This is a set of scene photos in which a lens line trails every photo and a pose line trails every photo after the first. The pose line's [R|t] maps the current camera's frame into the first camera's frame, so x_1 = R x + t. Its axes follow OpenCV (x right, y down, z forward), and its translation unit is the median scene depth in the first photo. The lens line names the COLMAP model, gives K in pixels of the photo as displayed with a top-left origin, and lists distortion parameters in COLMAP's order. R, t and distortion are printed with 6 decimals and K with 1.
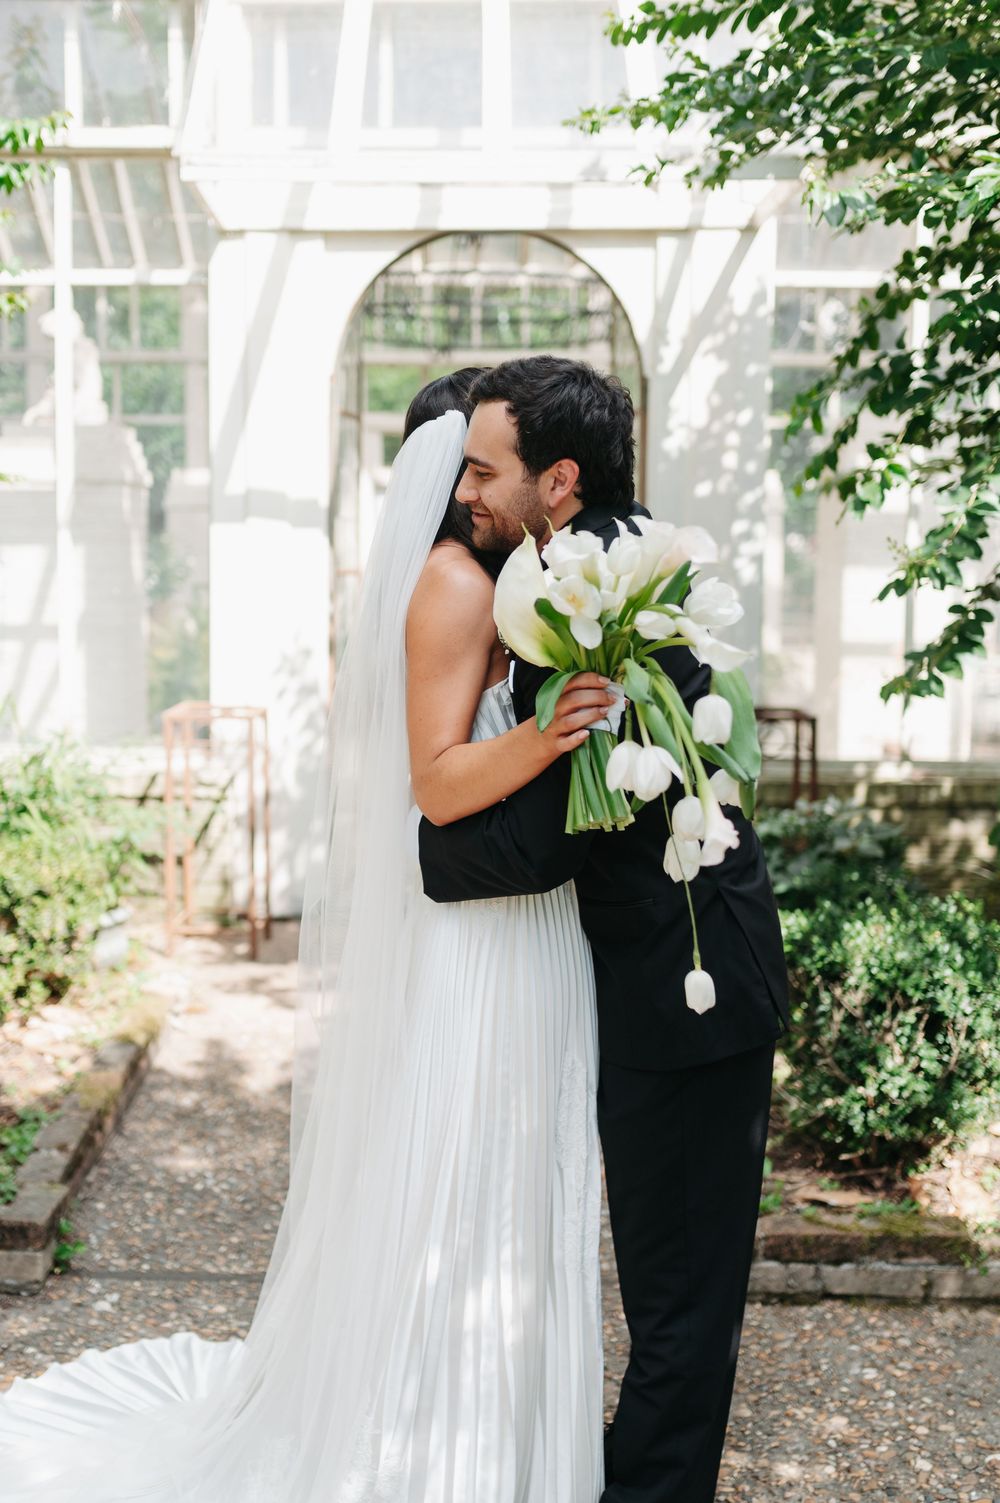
lens RADIAL K [[2823.4, 0, 500.0], [0, 2823.4, 751.5], [0, 0, 1]] dist [-0.041326, -0.161139]
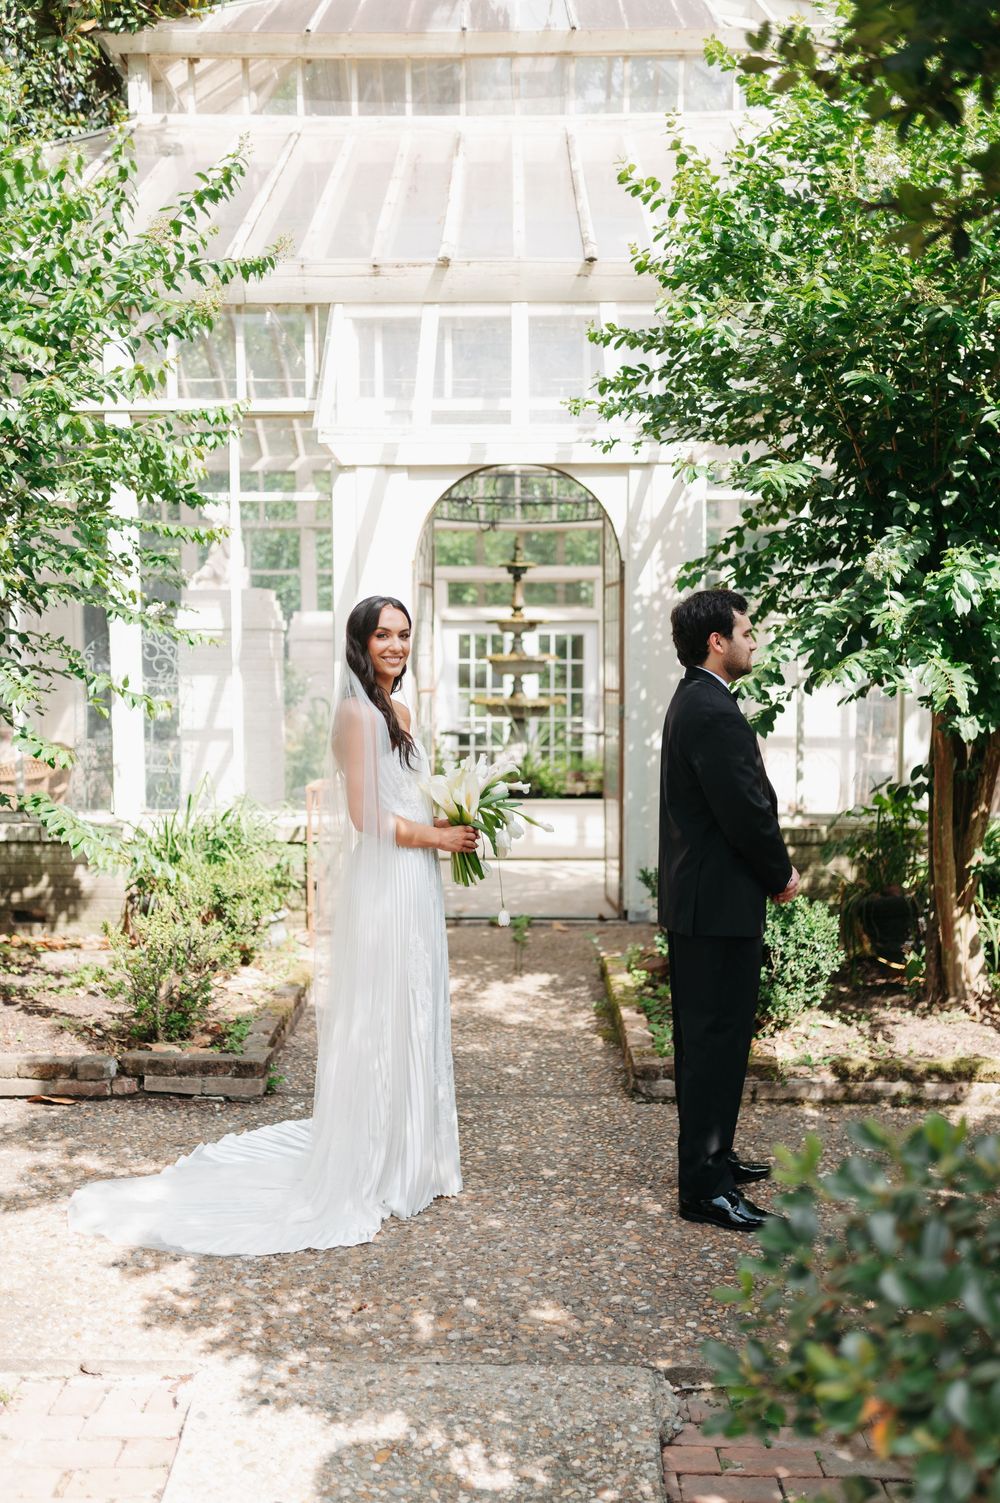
lens RADIAL K [[2823.4, 0, 500.0], [0, 2823.4, 751.5], [0, 0, 1]] dist [-0.041326, -0.161139]
pose [[0.999694, -0.008122, -0.023383, 0.024739], [0.007332, 0.999406, -0.033667, 0.023143], [0.023642, 0.033485, 0.999160, -0.603989]]
